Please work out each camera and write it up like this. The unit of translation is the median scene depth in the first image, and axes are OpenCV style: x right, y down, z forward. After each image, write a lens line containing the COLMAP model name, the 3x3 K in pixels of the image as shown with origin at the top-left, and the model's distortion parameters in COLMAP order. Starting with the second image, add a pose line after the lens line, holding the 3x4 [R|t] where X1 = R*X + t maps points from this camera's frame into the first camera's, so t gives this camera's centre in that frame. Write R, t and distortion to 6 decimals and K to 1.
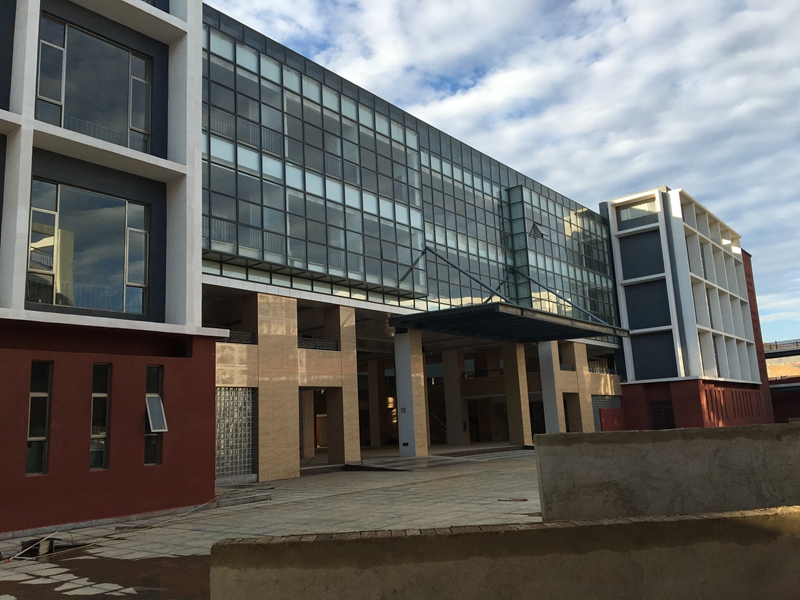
lens RADIAL K [[688.3, 0, 400.0], [0, 688.3, 300.0], [0, 0, 1]] dist [0.068542, -0.130259]
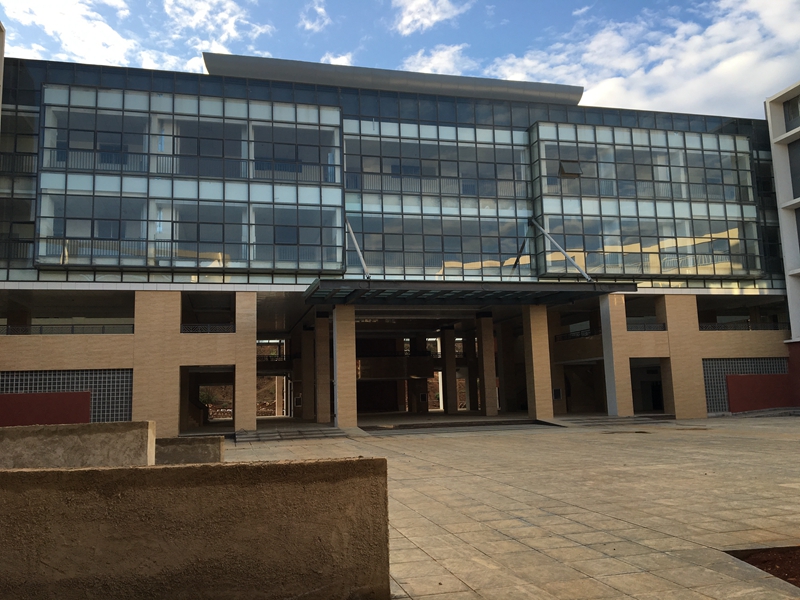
lens RADIAL K [[688.3, 0, 400.0], [0, 688.3, 300.0], [0, 0, 1]] dist [0.068542, -0.130259]
pose [[0.800474, -0.043084, -0.597817, 0.787822], [0.096815, 0.993609, 0.058027, -0.018152], [0.591497, -0.104327, 0.799530, 0.259525]]
